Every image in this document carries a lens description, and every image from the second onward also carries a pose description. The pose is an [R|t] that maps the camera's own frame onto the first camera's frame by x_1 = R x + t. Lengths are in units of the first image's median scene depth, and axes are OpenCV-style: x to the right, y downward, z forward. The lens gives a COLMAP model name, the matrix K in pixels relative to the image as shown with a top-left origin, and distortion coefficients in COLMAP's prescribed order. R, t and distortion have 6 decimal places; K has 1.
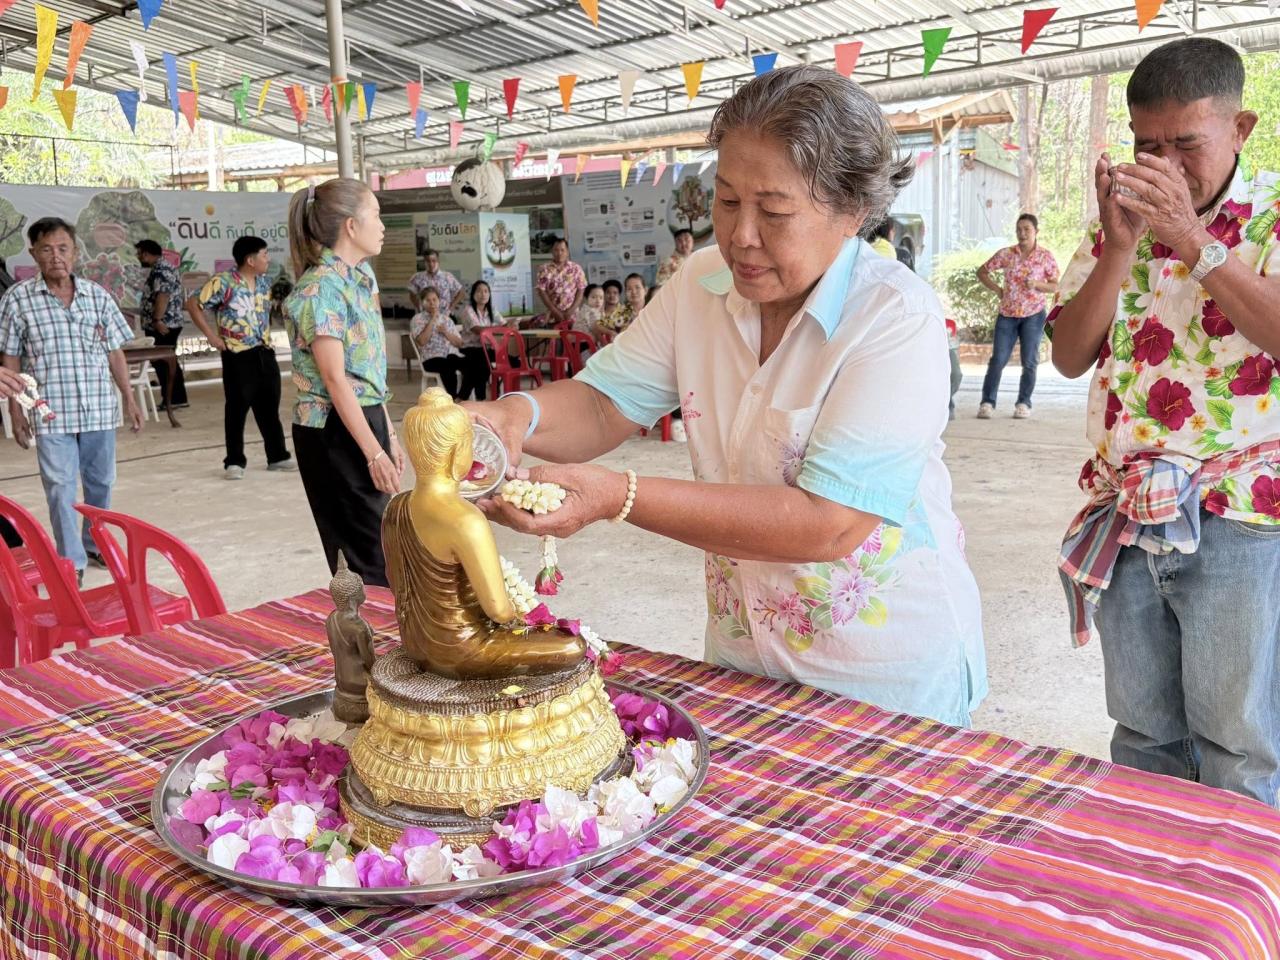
lens RADIAL K [[1176.7, 0, 654.0], [0, 1176.7, 469.1], [0, 0, 1]] dist [0.003266, 0.027981]
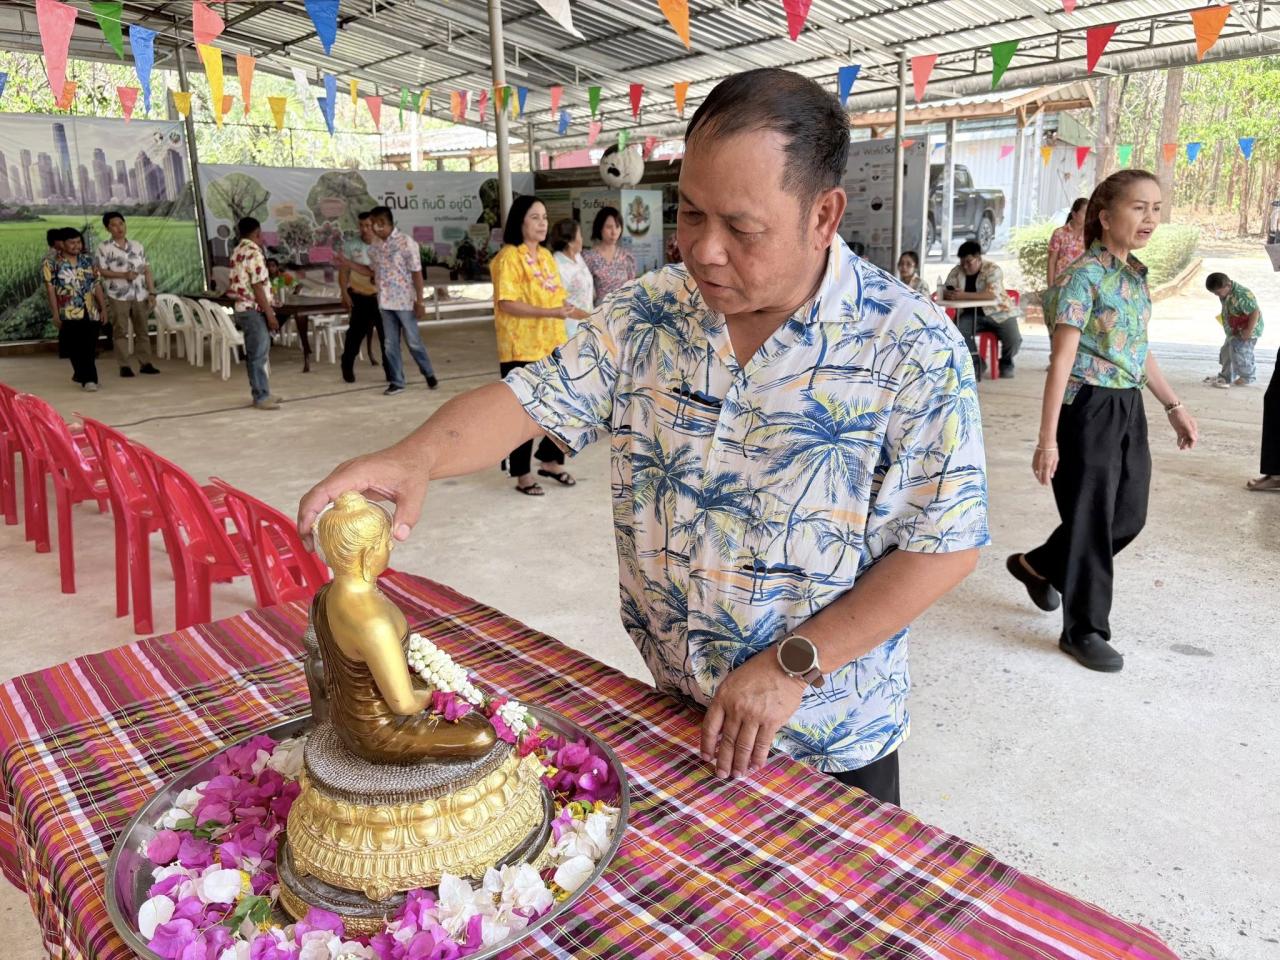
lens RADIAL K [[952.7, 0, 650.4], [0, 952.7, 468.2], [0, 0, 1]] dist [0.034673, -0.038731]
pose [[0.992428, 0.037815, -0.116859, 0.129428], [-0.029230, 0.996806, 0.074324, -0.118486], [0.119296, -0.070346, 0.990364, 0.141407]]
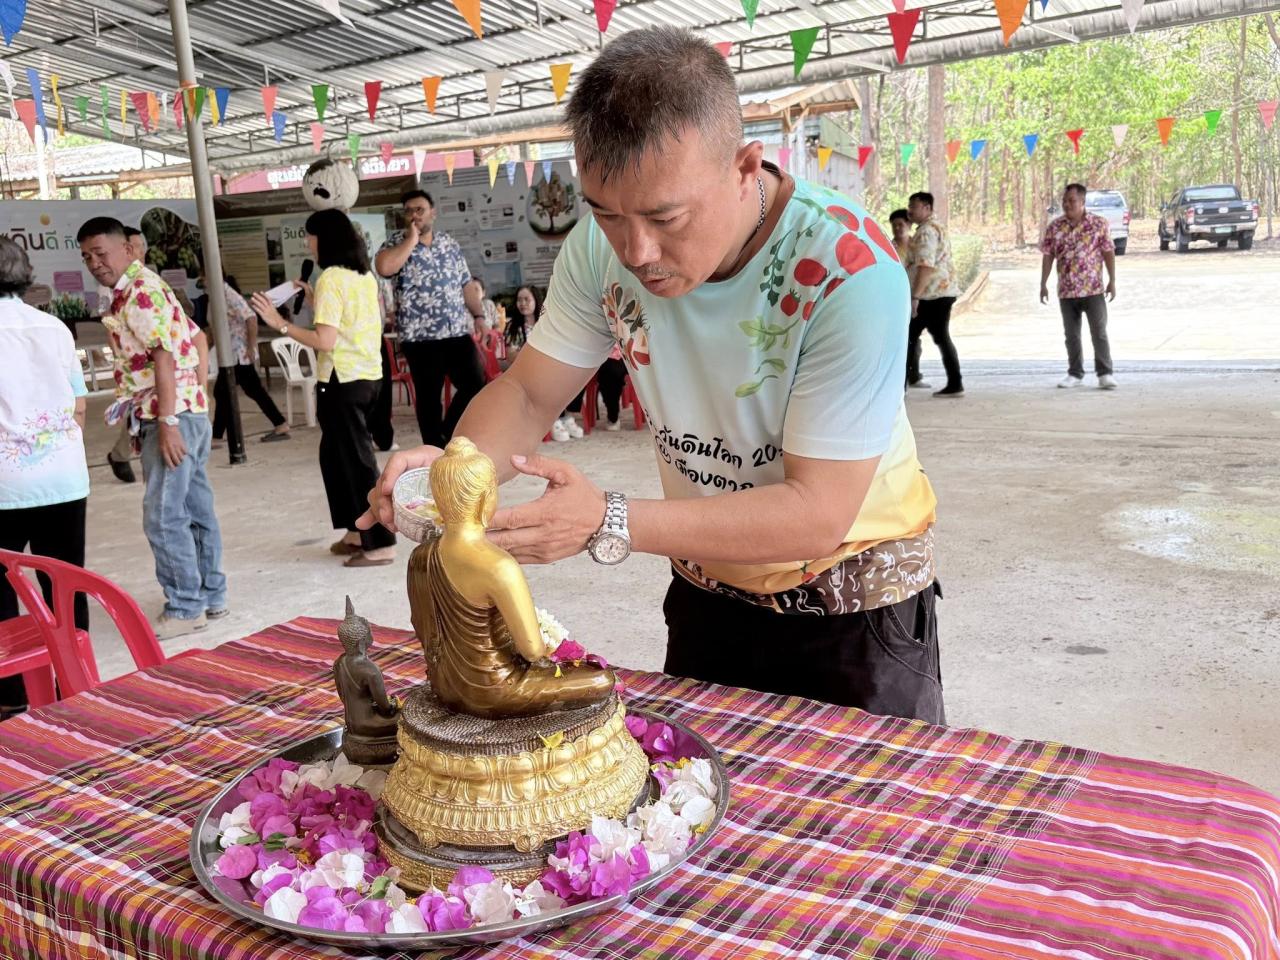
lens RADIAL K [[1177.3, 0, 632.7], [0, 1177.3, 481.1], [0, 0, 1]] dist [-0.000473, 0.028814]
pose [[0.994198, -0.051176, 0.094611, -0.099653], [0.049721, 0.998607, 0.017669, -0.030746], [-0.095384, -0.012862, 0.995357, -0.023497]]
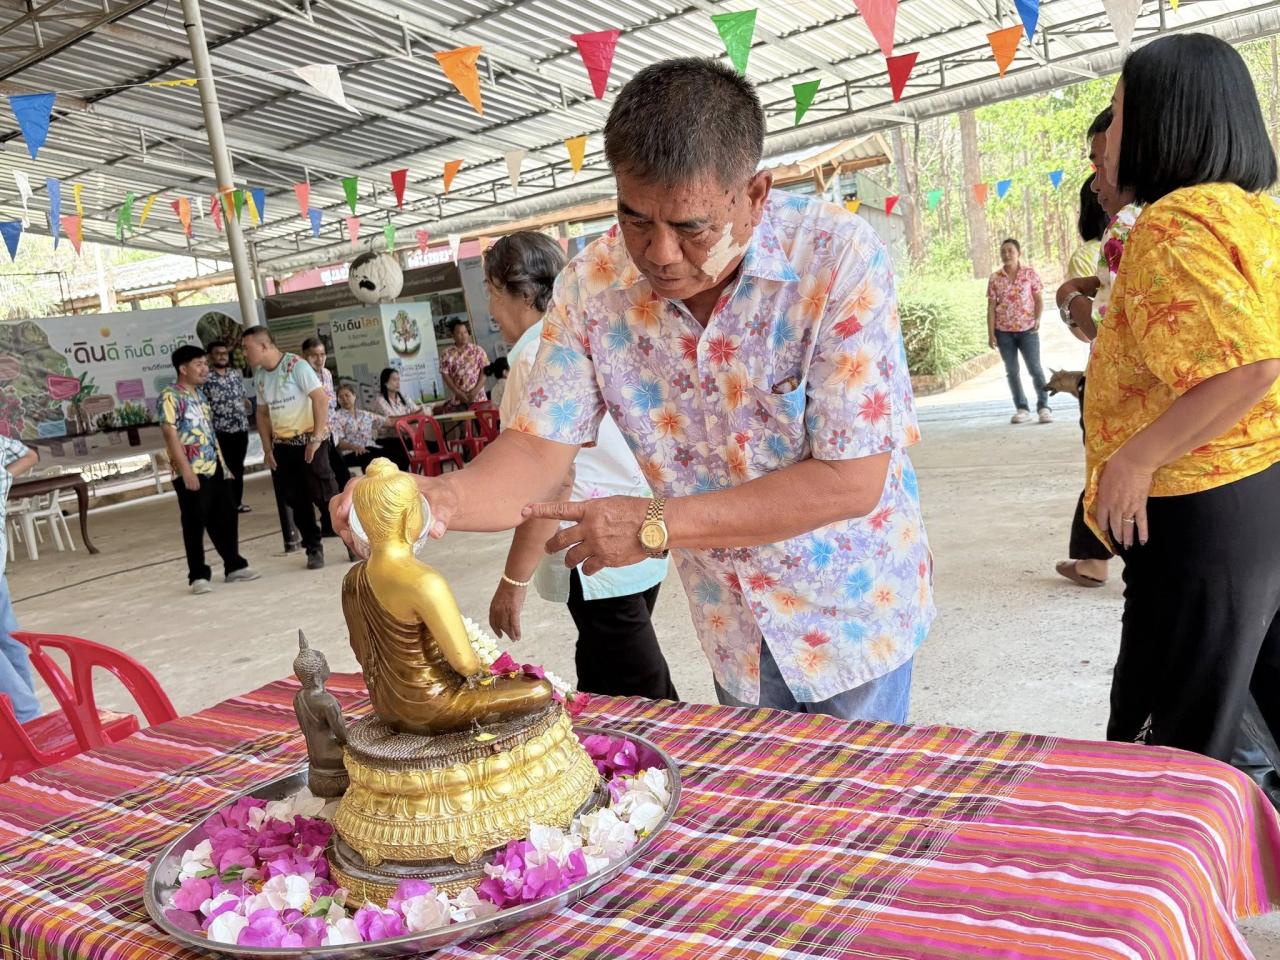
lens RADIAL K [[1174.8, 0, 645.8], [0, 1174.8, 484.2], [0, 0, 1]] dist [-0.001294, 0.030893]
pose [[0.991419, -0.116721, 0.058853, -0.011592], [0.119213, 0.992032, -0.040762, 0.018119], [-0.053626, 0.047428, 0.997434, -0.039952]]
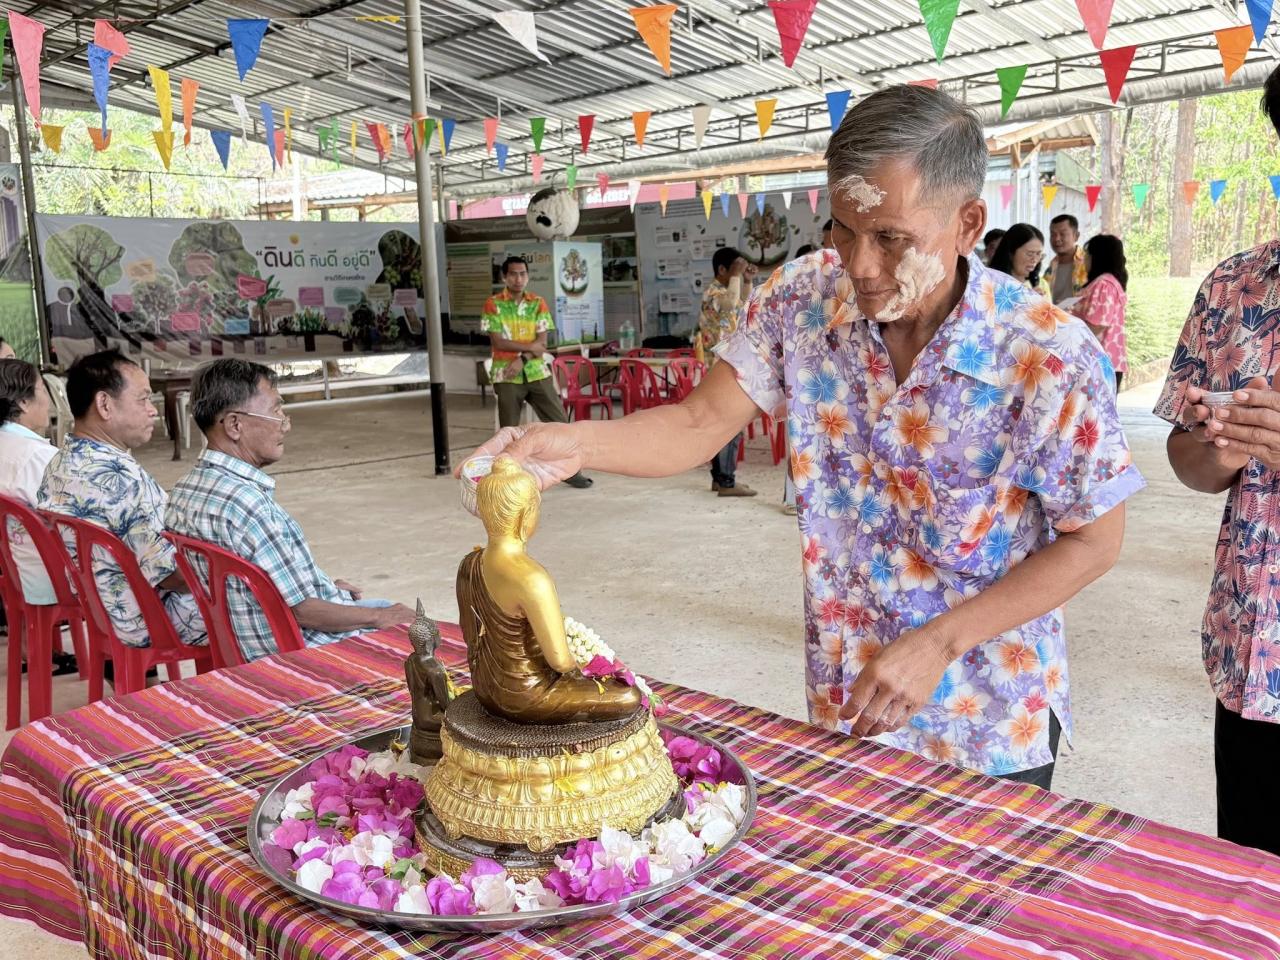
lens RADIAL K [[1175.2, 0, 641.7], [0, 1175.2, 483.3], [0, 0, 1]] dist [-0.000968, 0.028558]
pose [[0.997486, 0.010302, -0.070117, 0.012084], [-0.010927, 0.999904, -0.008537, -0.026724], [0.070022, 0.009281, 0.997502, -0.057178]]
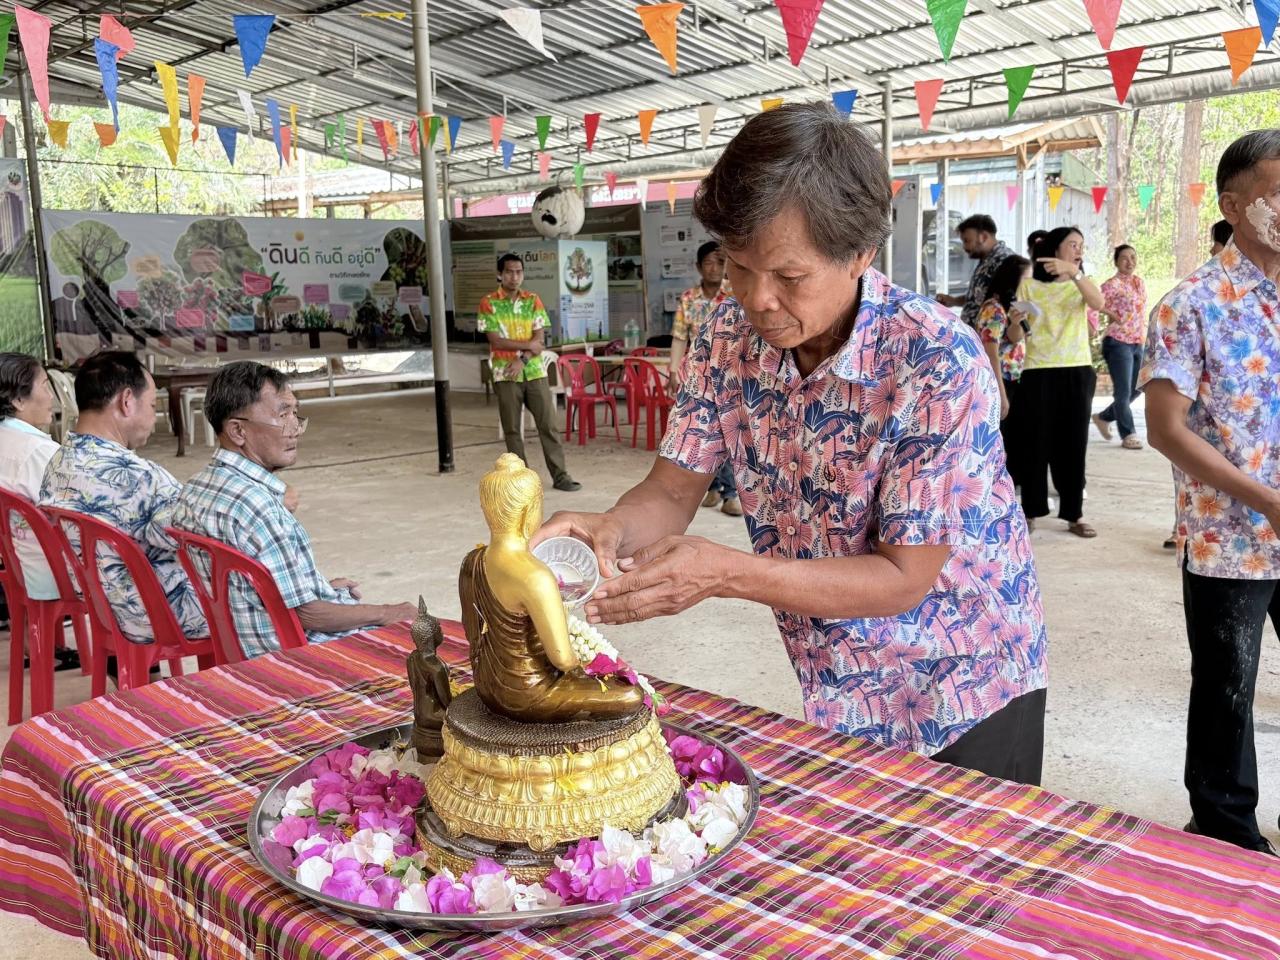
lens RADIAL K [[1175.2, 0, 644.1], [0, 1175.2, 484.4], [0, 0, 1]] dist [-0.001780, 0.027978]
pose [[0.997321, 0.016368, -0.071297, 0.011791], [-0.016892, 0.999835, -0.006754, -0.025994], [0.071175, 0.007941, 0.997432, -0.053094]]
